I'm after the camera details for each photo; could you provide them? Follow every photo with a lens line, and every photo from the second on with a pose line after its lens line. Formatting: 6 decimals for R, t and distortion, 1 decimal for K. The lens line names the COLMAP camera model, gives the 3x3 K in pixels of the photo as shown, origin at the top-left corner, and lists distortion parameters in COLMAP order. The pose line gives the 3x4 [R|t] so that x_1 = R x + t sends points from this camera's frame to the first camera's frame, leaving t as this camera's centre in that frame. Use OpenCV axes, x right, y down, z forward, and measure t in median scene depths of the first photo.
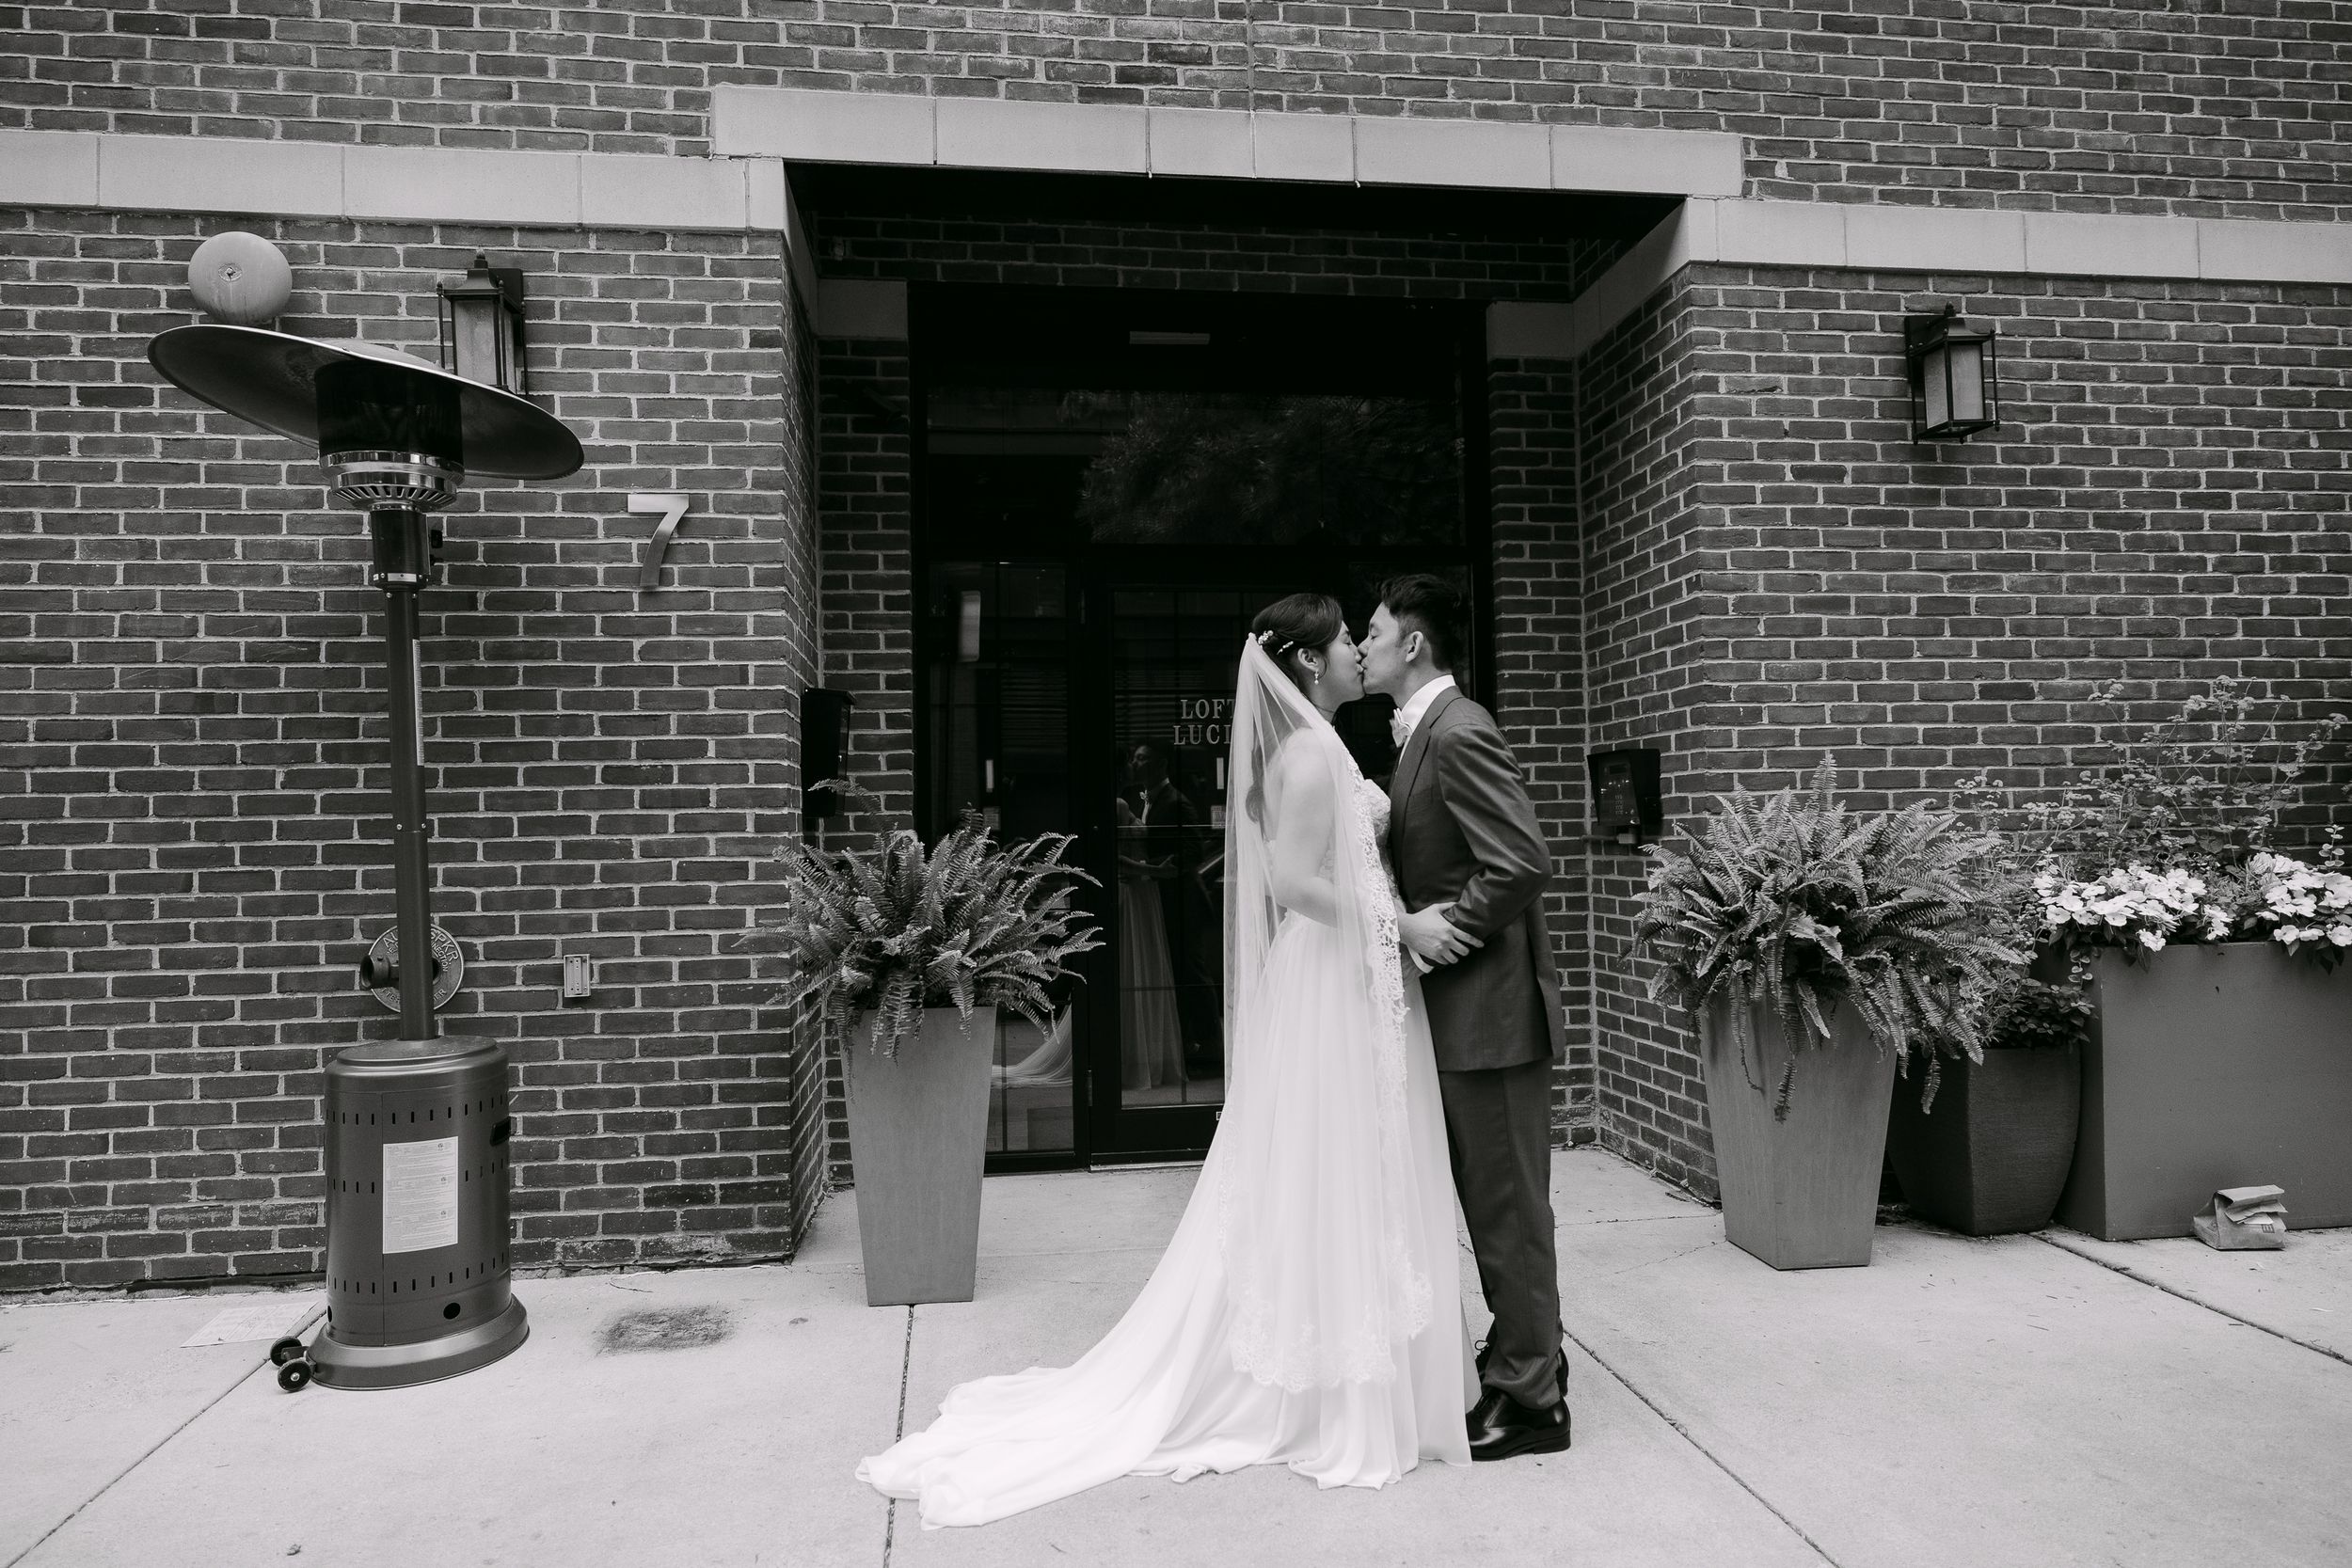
lens RADIAL K [[1431.8, 0, 1163.8], [0, 1431.8, 793.3], [0, 0, 1]] dist [-0.002133, 0.004380]
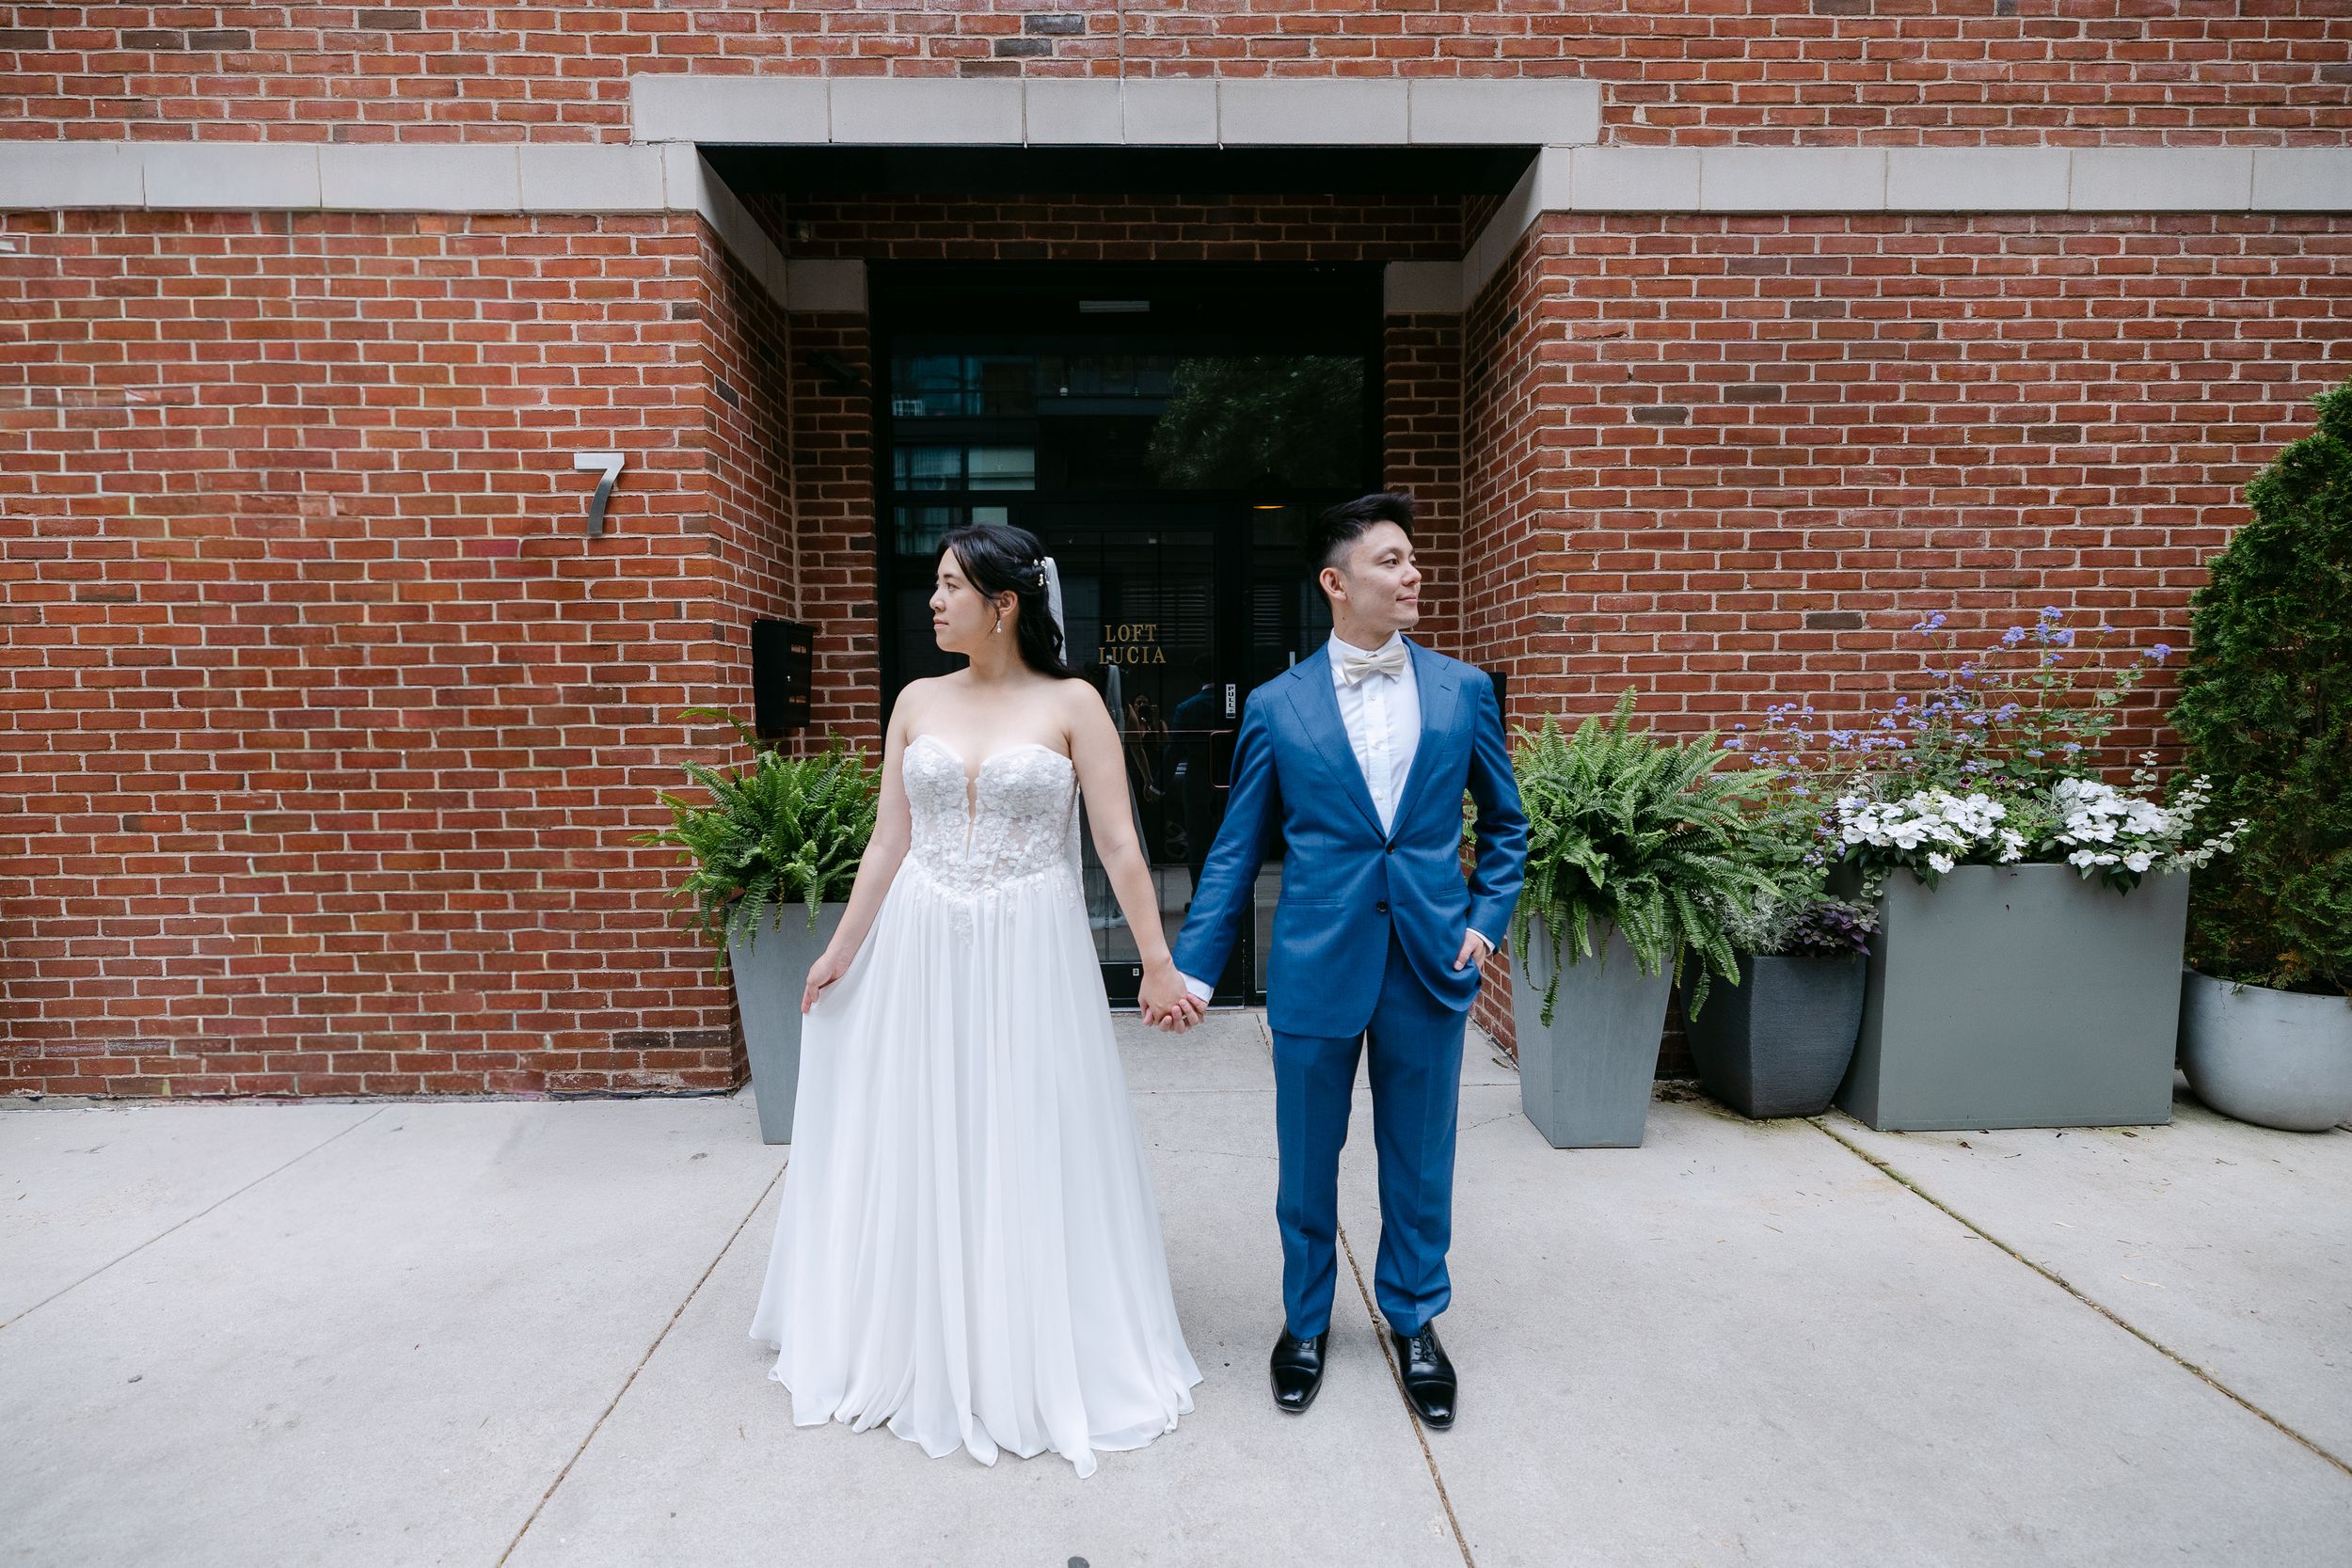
lens RADIAL K [[1057.4, 0, 1168.6], [0, 1057.4, 785.3], [0, 0, 1]] dist [0.005615, -0.000960]
pose [[0.994779, 0.015877, -0.100808, 0.191701], [-0.005259, 0.994487, 0.104732, -0.032212], [0.101915, -0.103655, 0.989378, 0.164407]]
